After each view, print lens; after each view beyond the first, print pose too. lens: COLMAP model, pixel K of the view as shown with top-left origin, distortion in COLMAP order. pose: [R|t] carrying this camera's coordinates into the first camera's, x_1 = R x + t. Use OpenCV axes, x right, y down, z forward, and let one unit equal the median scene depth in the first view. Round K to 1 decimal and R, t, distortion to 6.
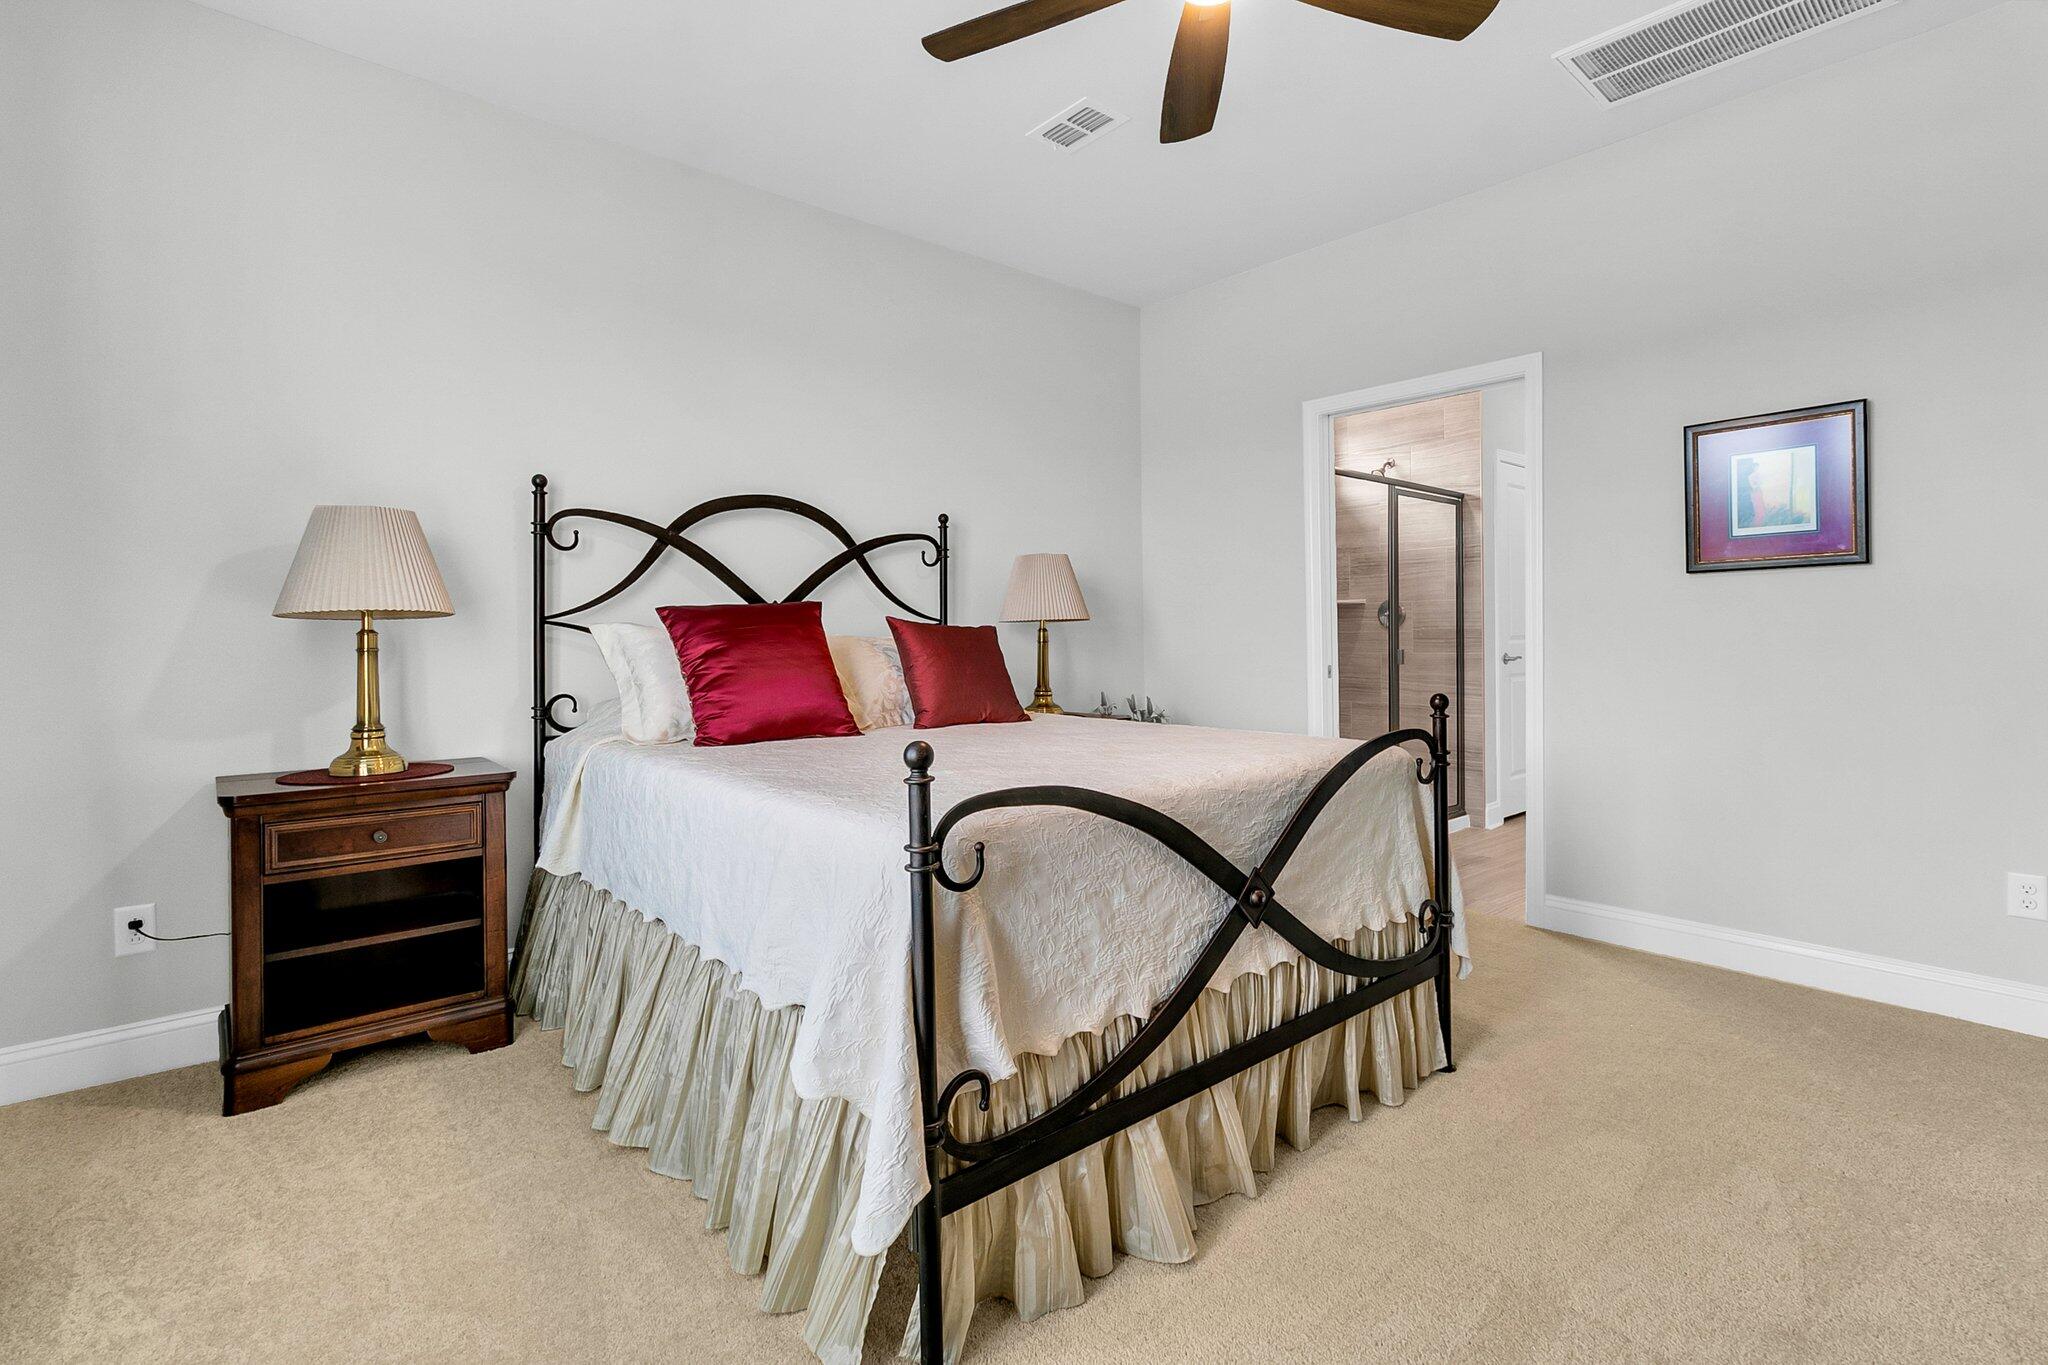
lens RADIAL K [[966.0, 0, 1027.7], [0, 966.0, 626.9], [0, 0, 1]] dist [0.002567, 0.000390]
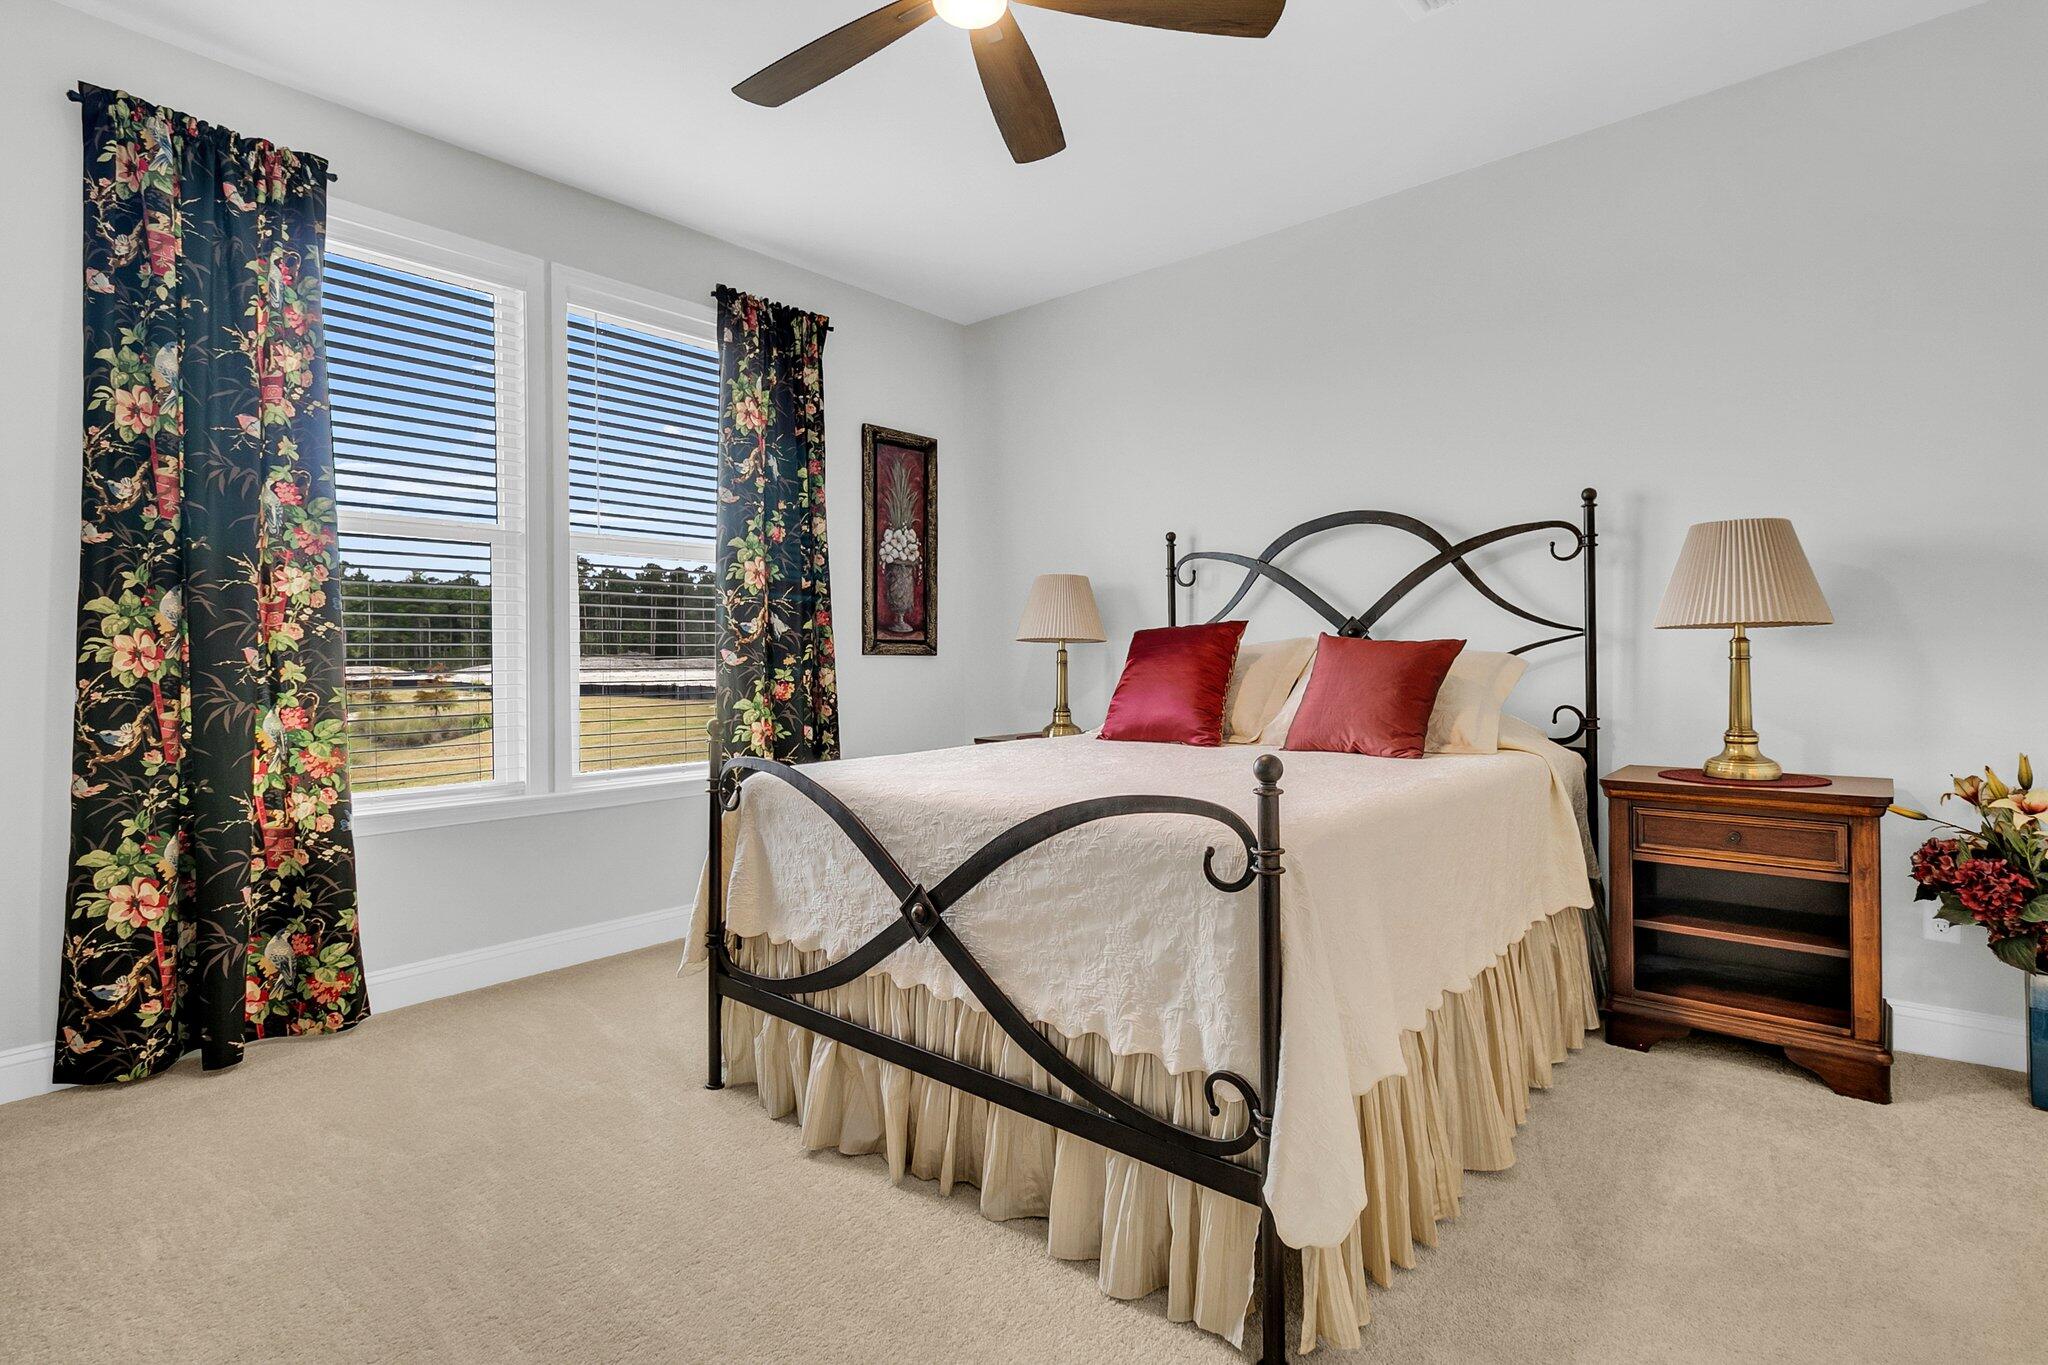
lens RADIAL K [[882.3, 0, 1010.0], [0, 882.3, 677.5], [0, 0, 1]] dist [-0.002229, -0.000123]
pose [[0.183805, 0.030582, -0.982487, 0.958517], [0.018261, 0.999237, 0.034520, -0.000081], [0.982793, -0.024286, 0.183106, 0.766779]]
